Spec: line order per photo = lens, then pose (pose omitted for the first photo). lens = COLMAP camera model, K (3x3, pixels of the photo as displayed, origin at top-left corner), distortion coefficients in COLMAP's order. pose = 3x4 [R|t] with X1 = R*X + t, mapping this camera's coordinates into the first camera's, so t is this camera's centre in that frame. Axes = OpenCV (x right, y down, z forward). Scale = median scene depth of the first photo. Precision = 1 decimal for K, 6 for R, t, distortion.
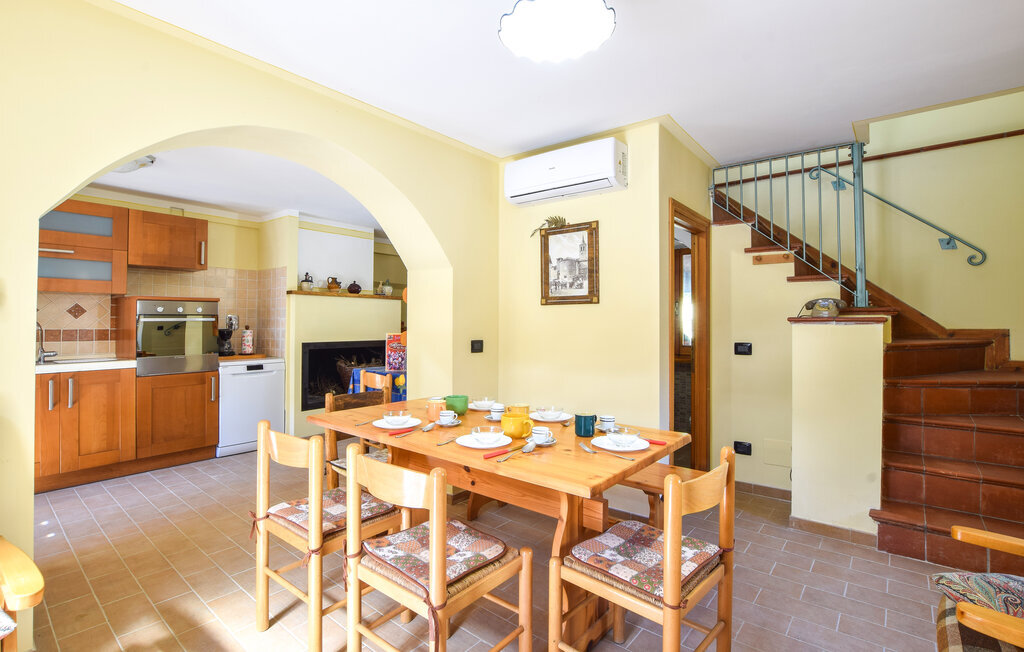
lens RADIAL K [[458.2, 0, 506.1], [0, 458.2, 319.2], [0, 0, 1]] dist [-0.029675, 0.001271]
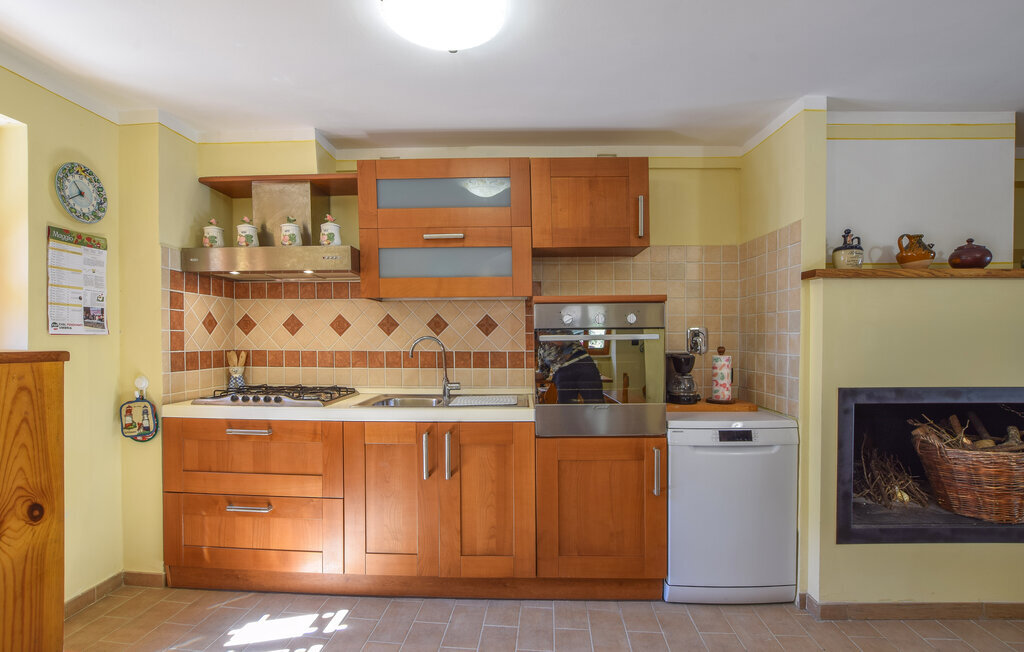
lens RADIAL K [[458.2, 0, 530.4], [0, 458.2, 328.3], [0, 0, 1]] dist [-0.029675, 0.001271]
pose [[0.594084, -0.011881, -0.804315, -0.288103], [0.010557, 0.999920, -0.006973, -0.006700], [0.804334, -0.004348, 0.594162, 0.528738]]
